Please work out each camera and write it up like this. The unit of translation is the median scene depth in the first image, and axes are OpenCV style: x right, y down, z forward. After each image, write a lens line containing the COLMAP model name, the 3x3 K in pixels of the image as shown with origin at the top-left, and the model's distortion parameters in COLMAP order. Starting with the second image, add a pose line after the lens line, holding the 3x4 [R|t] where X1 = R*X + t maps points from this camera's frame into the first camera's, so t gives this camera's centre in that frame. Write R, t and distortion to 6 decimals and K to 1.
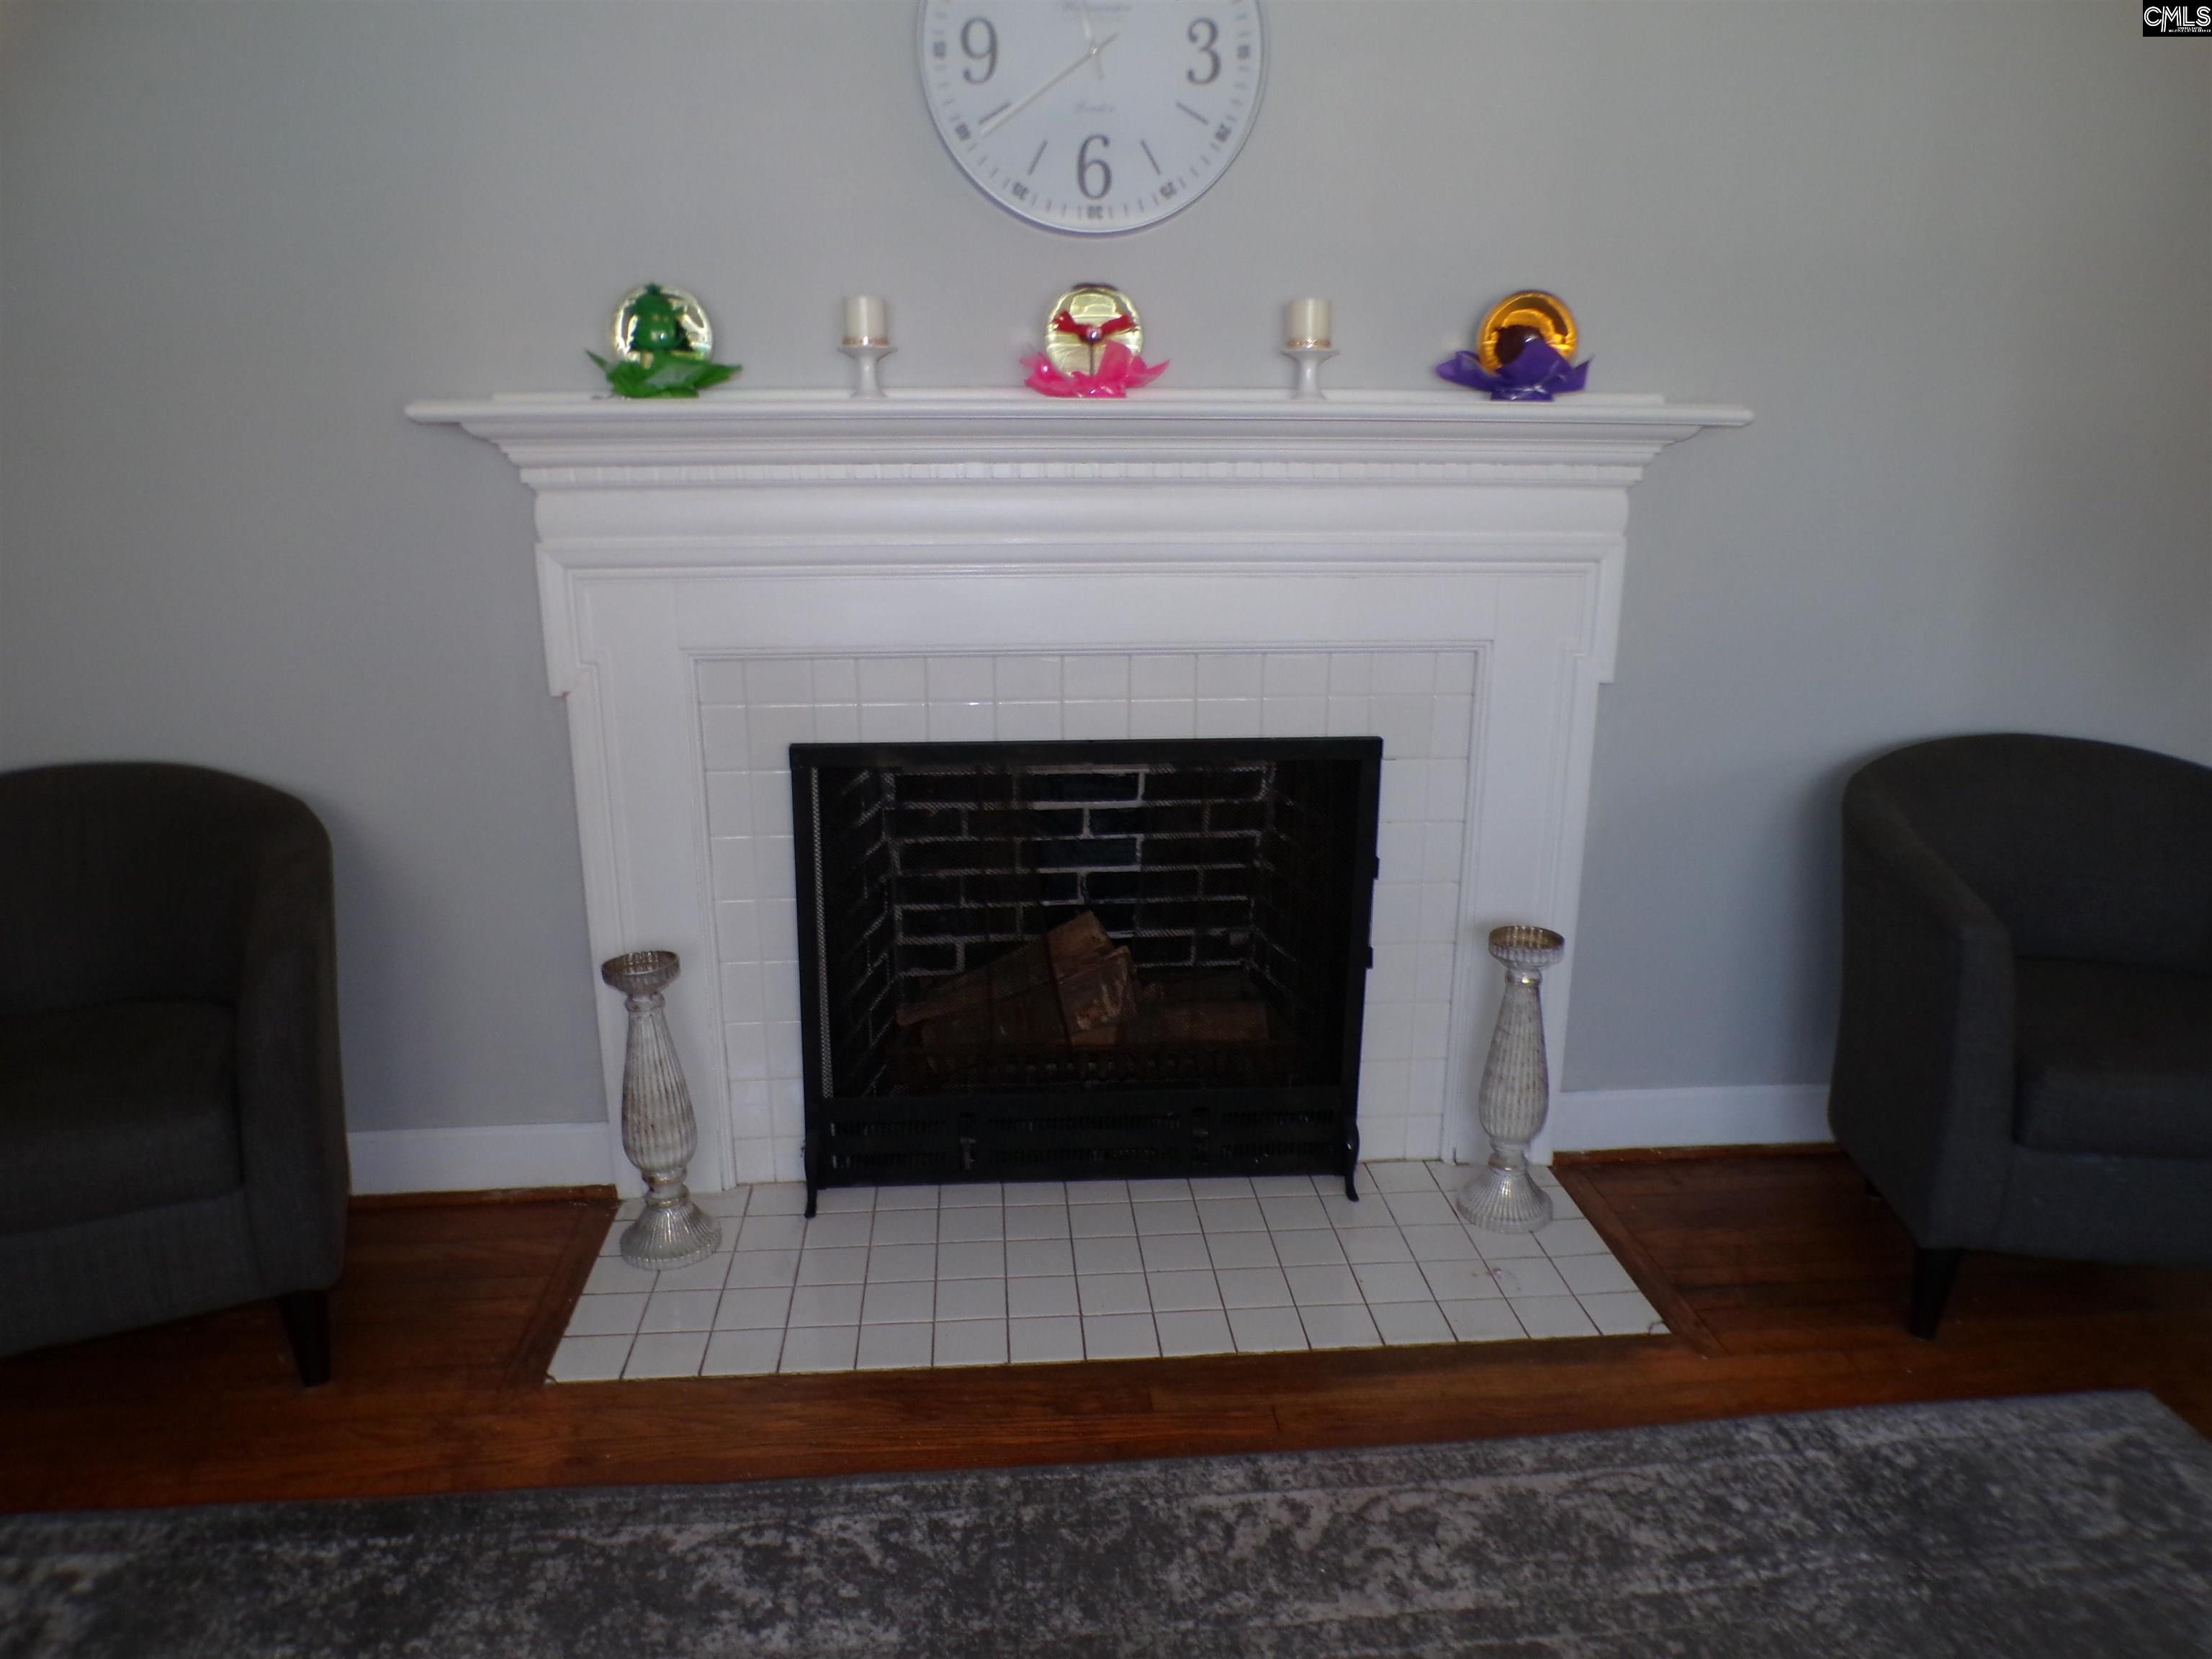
lens RADIAL K [[1502.7, 0, 1098.0], [0, 1502.7, 833.3], [0, 0, 1]] dist [-0.047487, 0.029092]
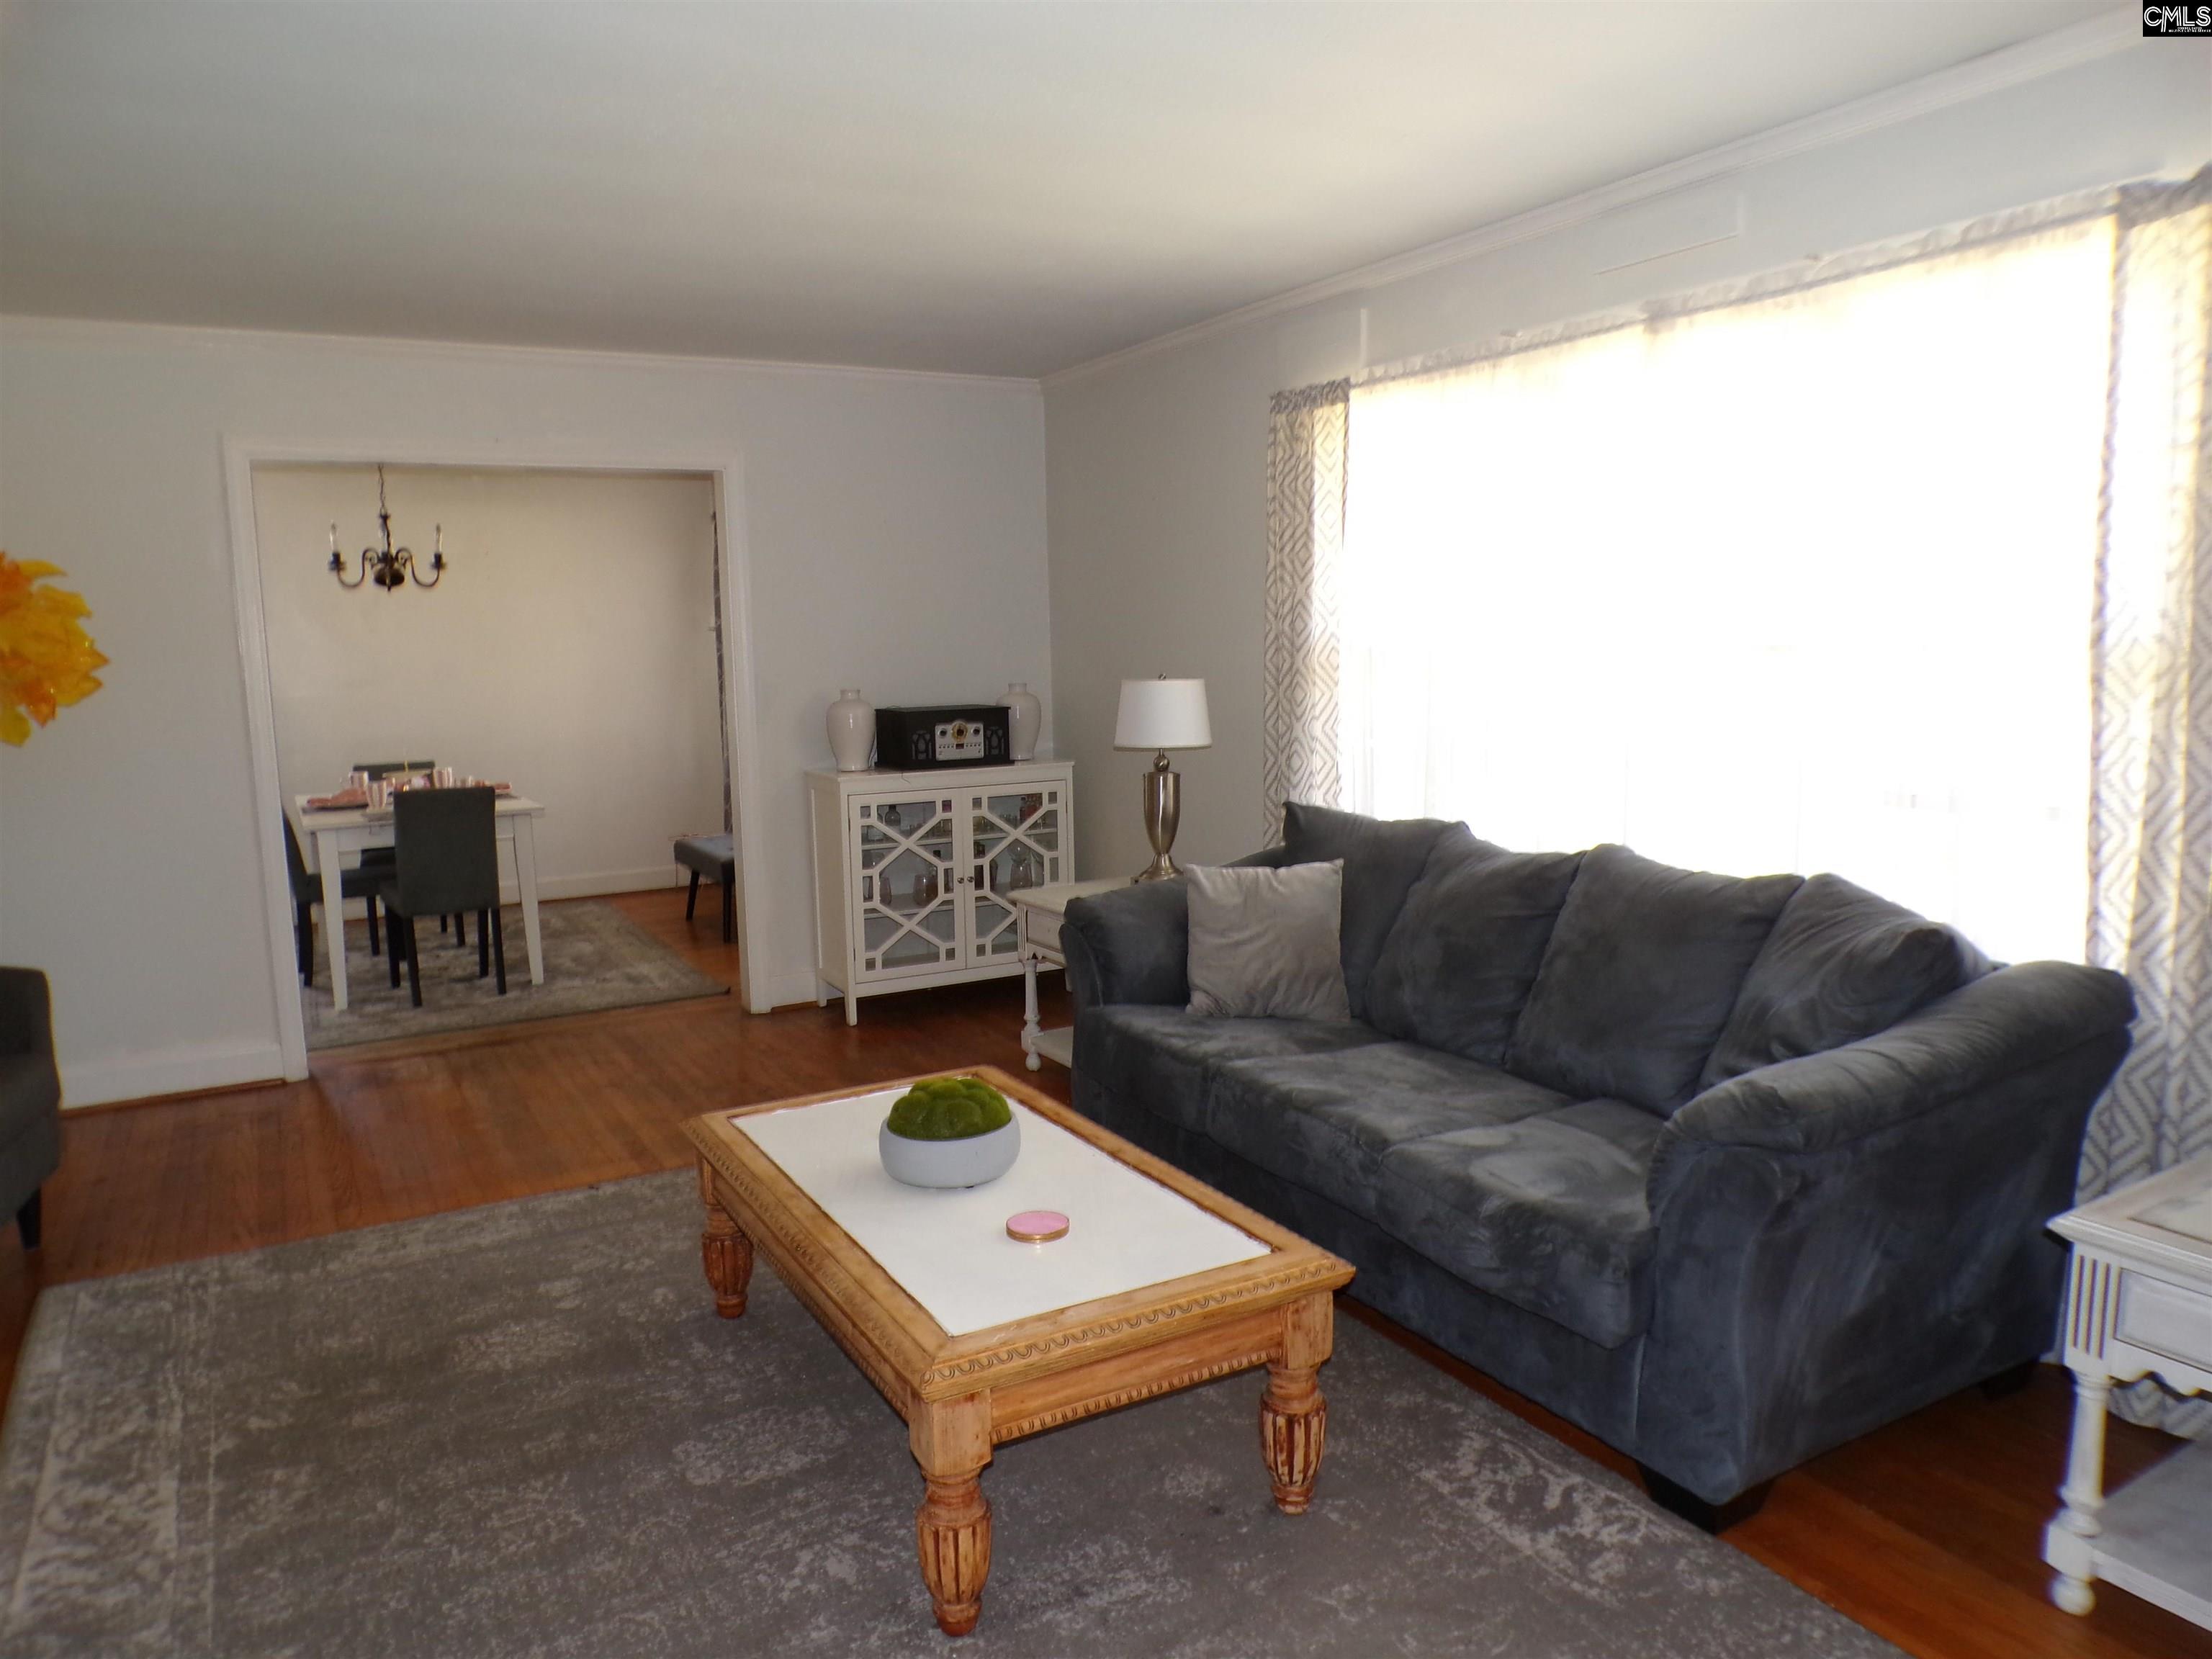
lens RADIAL K [[1502.7, 0, 1082.1], [0, 1502.7, 835.7], [0, 0, 1]] dist [-0.047487, 0.029092]
pose [[-0.415030, -0.113295, 0.902726, -1.069736], [0.274200, 0.930506, 0.242845, -0.149749], [-0.867505, 0.348315, -0.355123, 0.389298]]
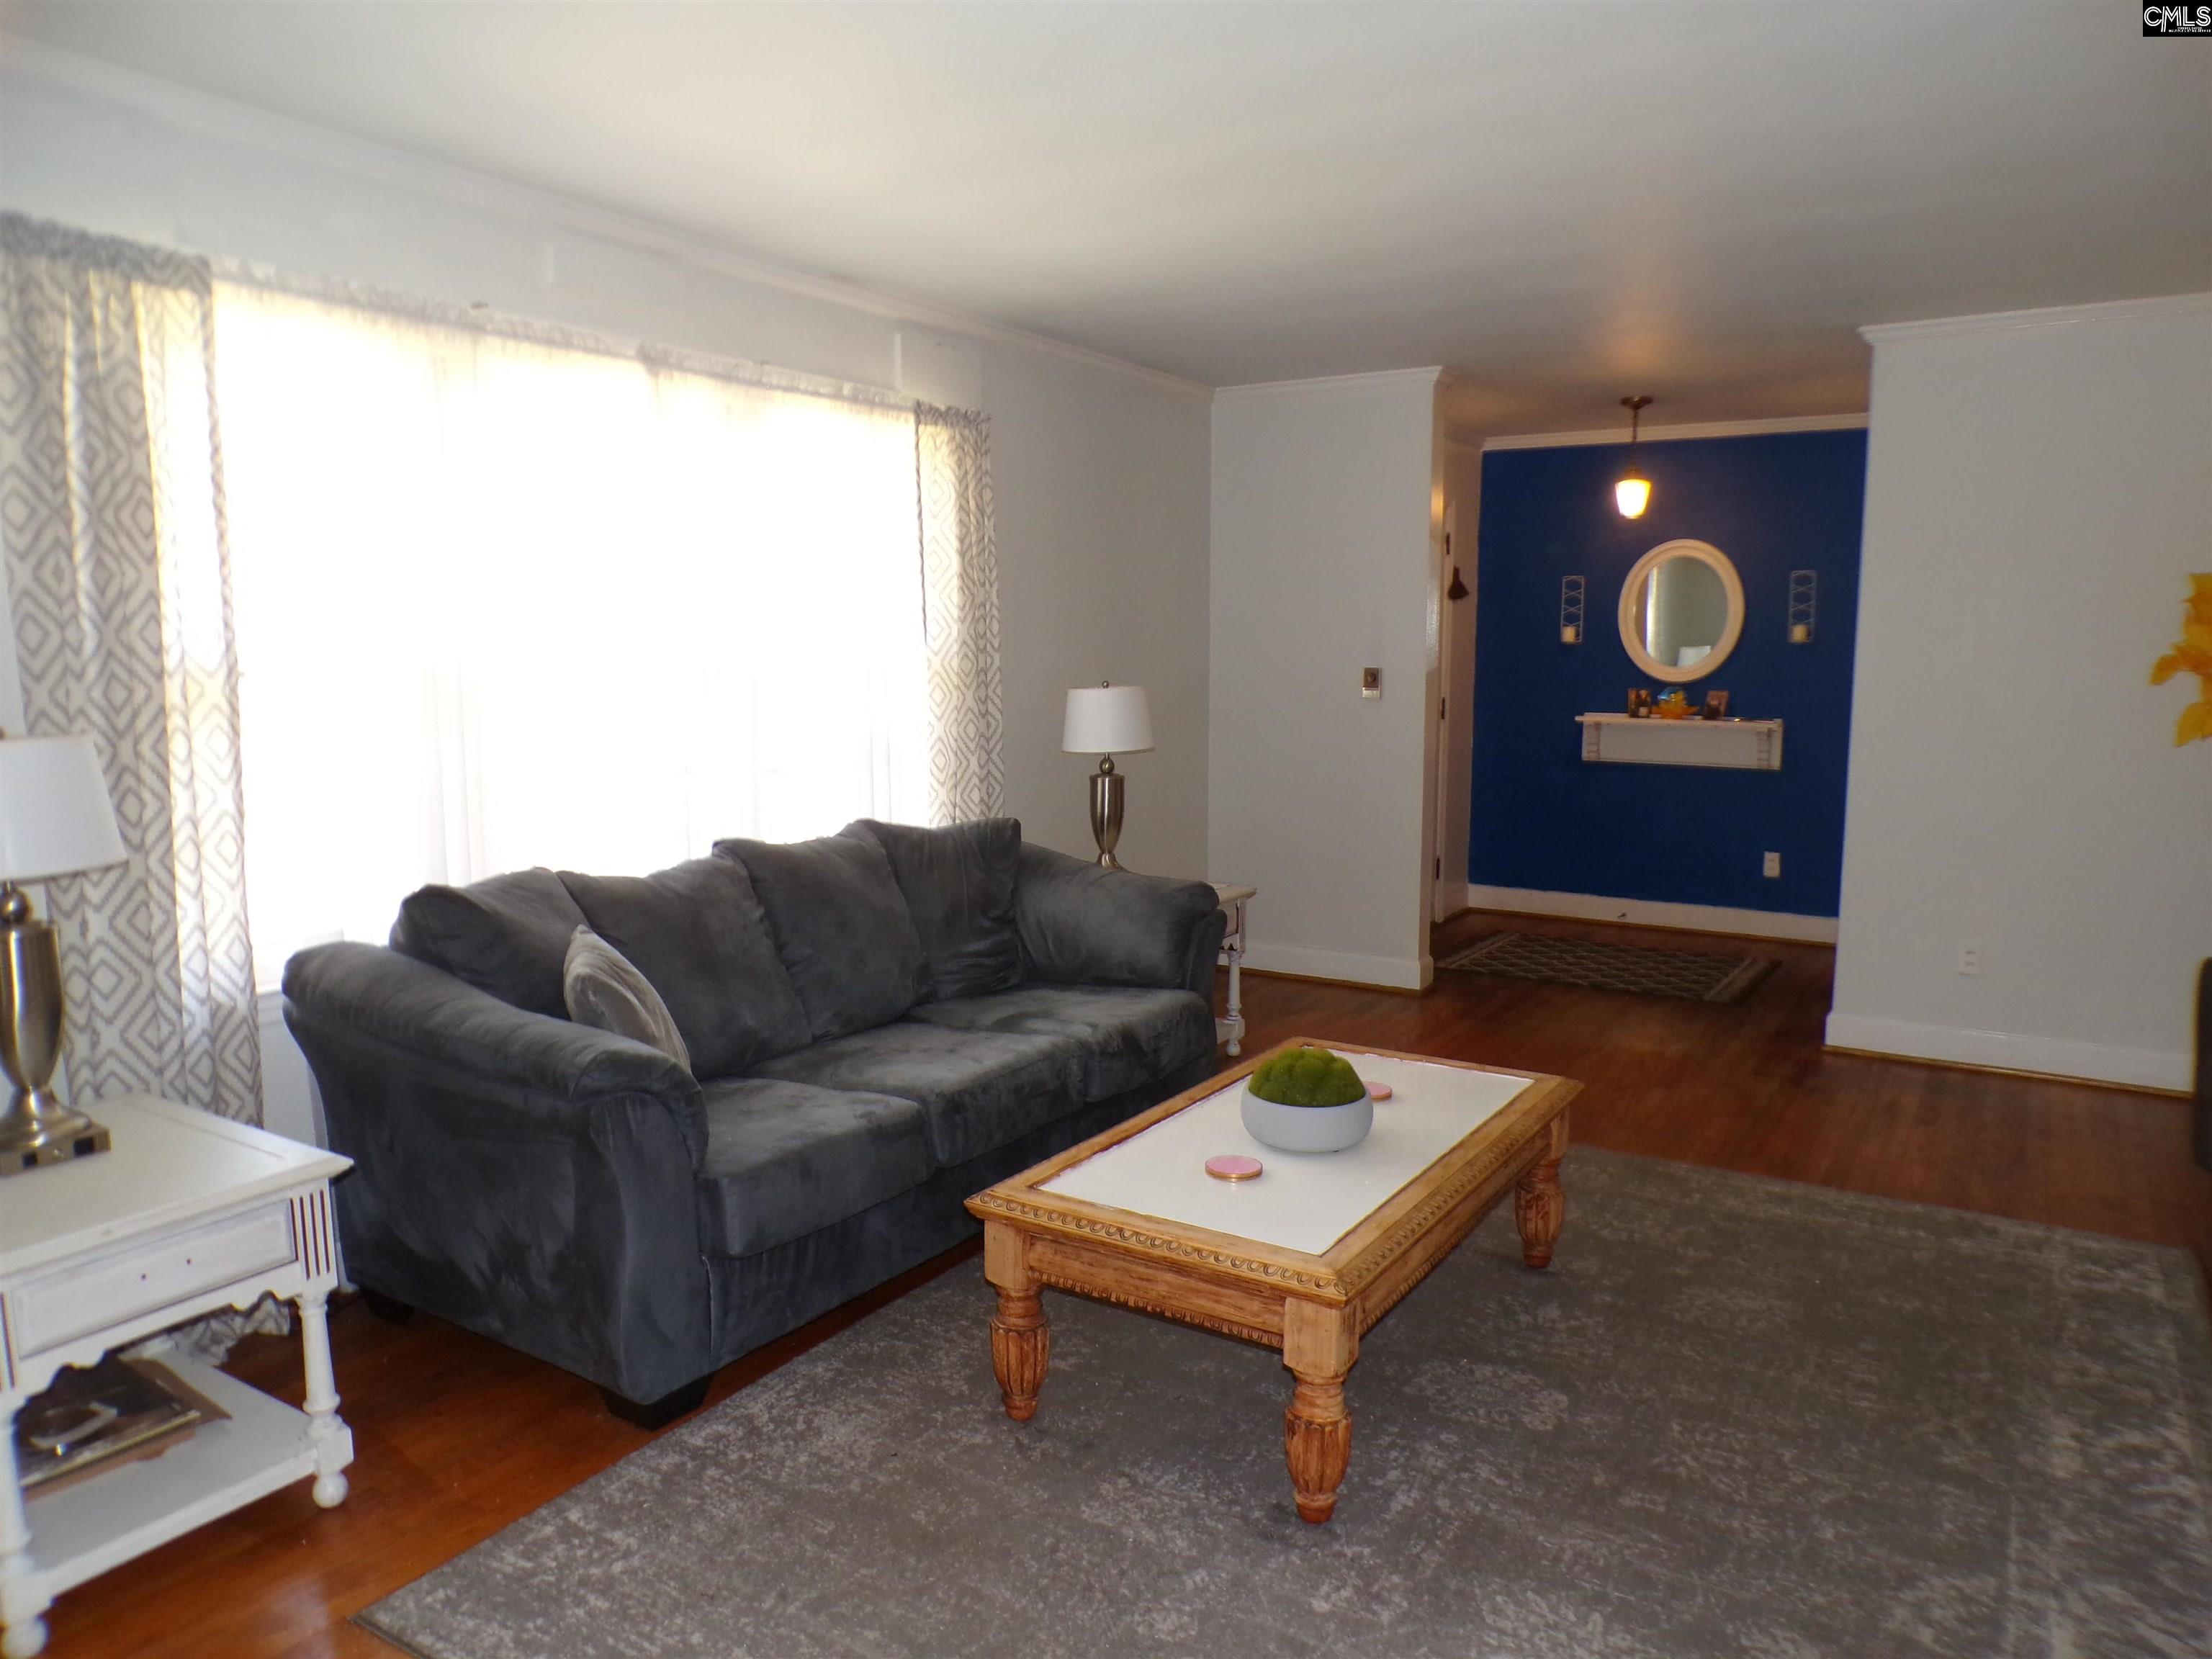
lens RADIAL K [[1502.7, 0, 1098.0], [0, 1502.7, 832.9], [0, 0, 1]] dist [-0.047487, 0.029092]
pose [[-0.604735, 0.100896, -0.790010, 1.177690], [-0.222327, 0.931123, 0.289104, -0.213658], [0.764766, 0.350472, -0.540650, 0.620157]]
